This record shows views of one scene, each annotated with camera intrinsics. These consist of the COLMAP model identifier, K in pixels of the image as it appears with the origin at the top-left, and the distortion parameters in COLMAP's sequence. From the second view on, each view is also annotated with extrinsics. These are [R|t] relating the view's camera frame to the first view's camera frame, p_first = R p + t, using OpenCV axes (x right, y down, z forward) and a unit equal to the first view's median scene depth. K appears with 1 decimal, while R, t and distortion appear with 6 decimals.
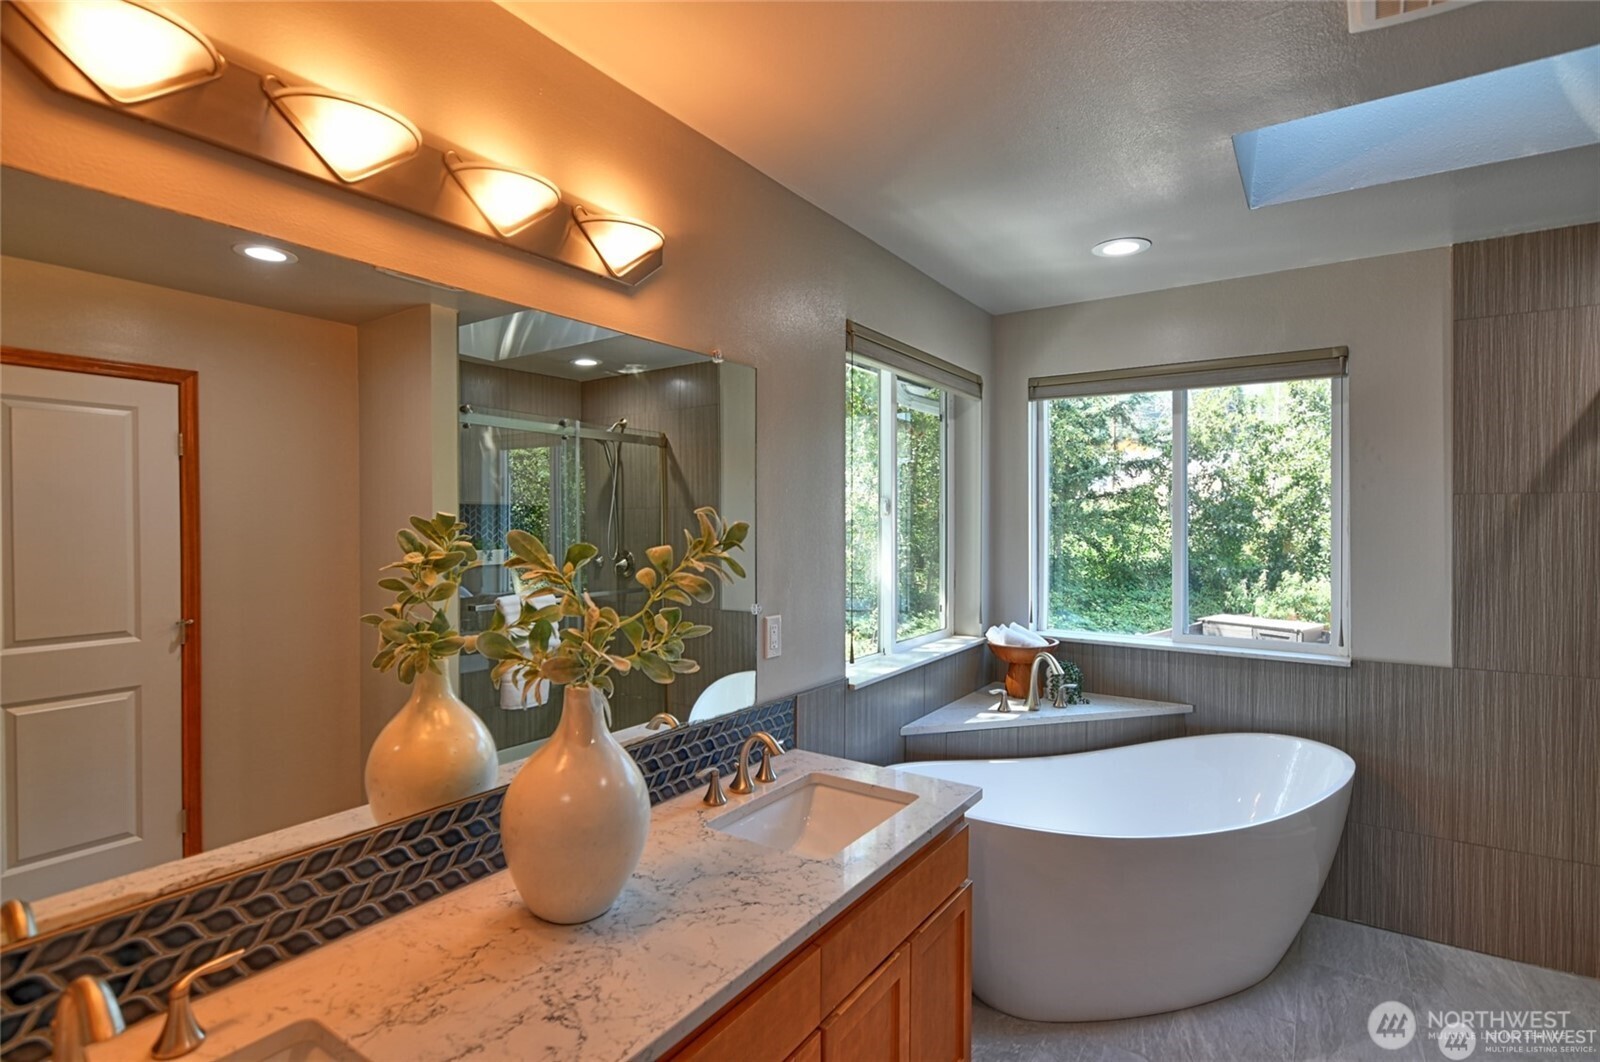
lens RADIAL K [[768.4, 0, 801.0], [0, 768.4, 526.2], [0, 0, 1]] dist [0.009319, -0.001871]
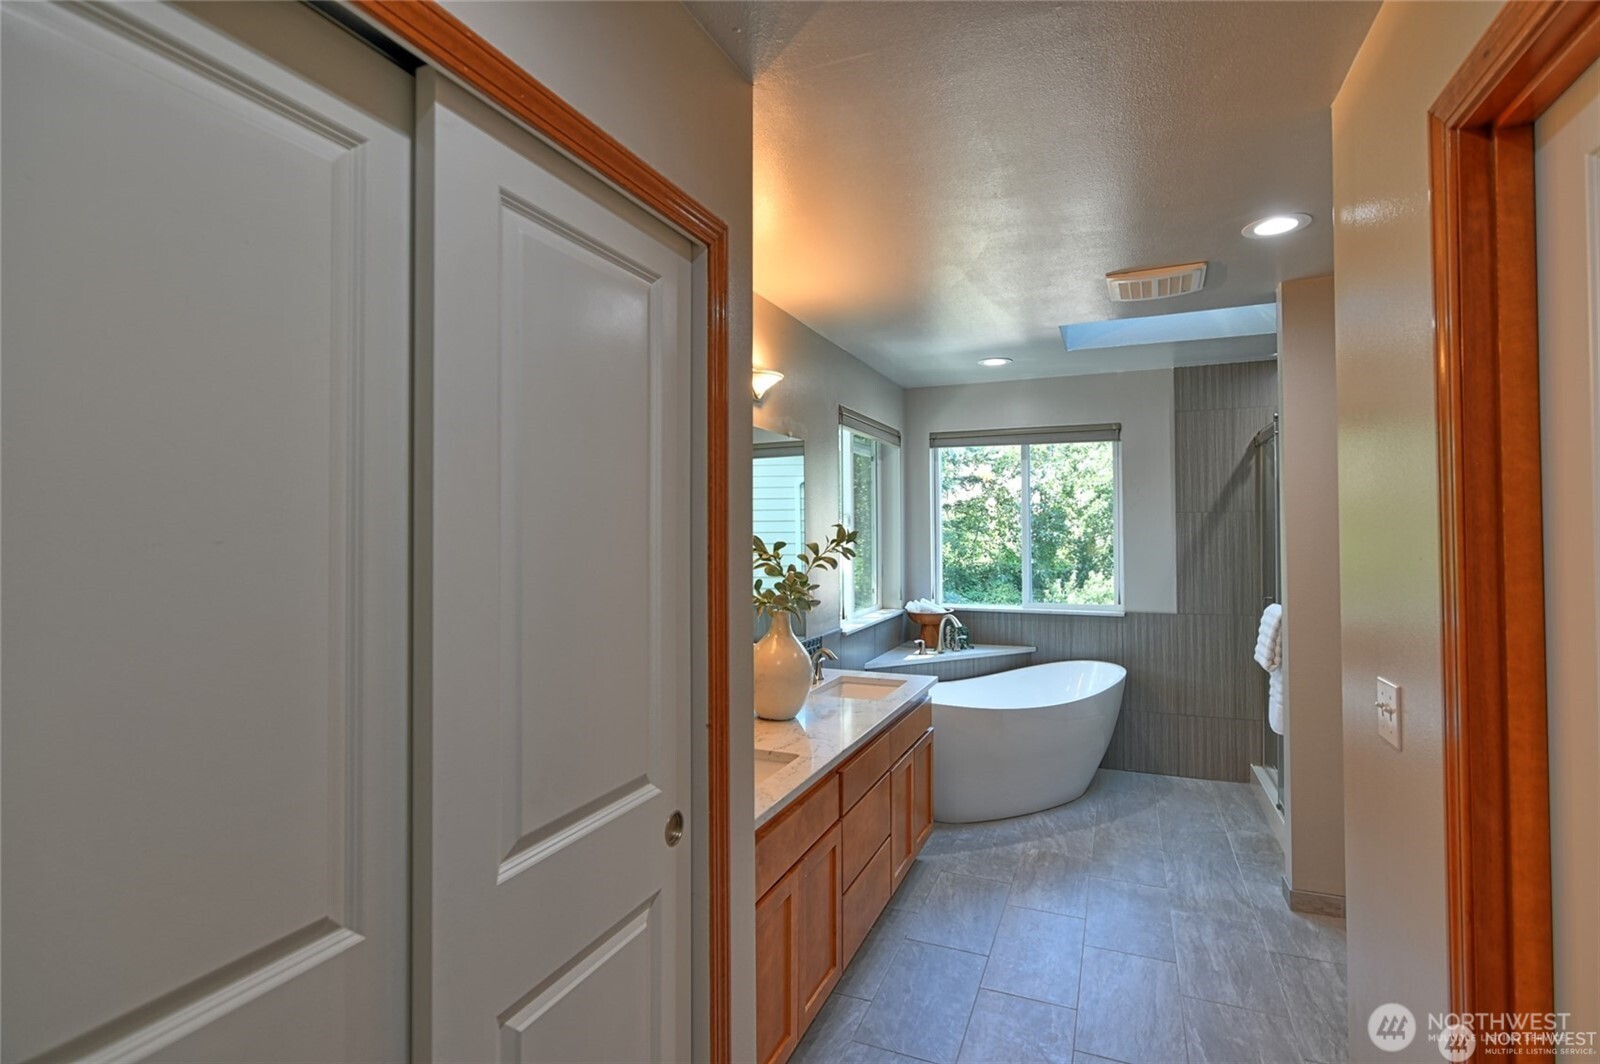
lens RADIAL K [[768.4, 0, 799.6], [0, 768.4, 529.4], [0, 0, 1]] dist [0.009319, -0.001871]
pose [[0.980230, -0.006299, 0.197762, -0.269607], [0.008164, 0.999930, -0.008618, 0.003265], [-0.197694, 0.010062, 0.980212, -0.439002]]
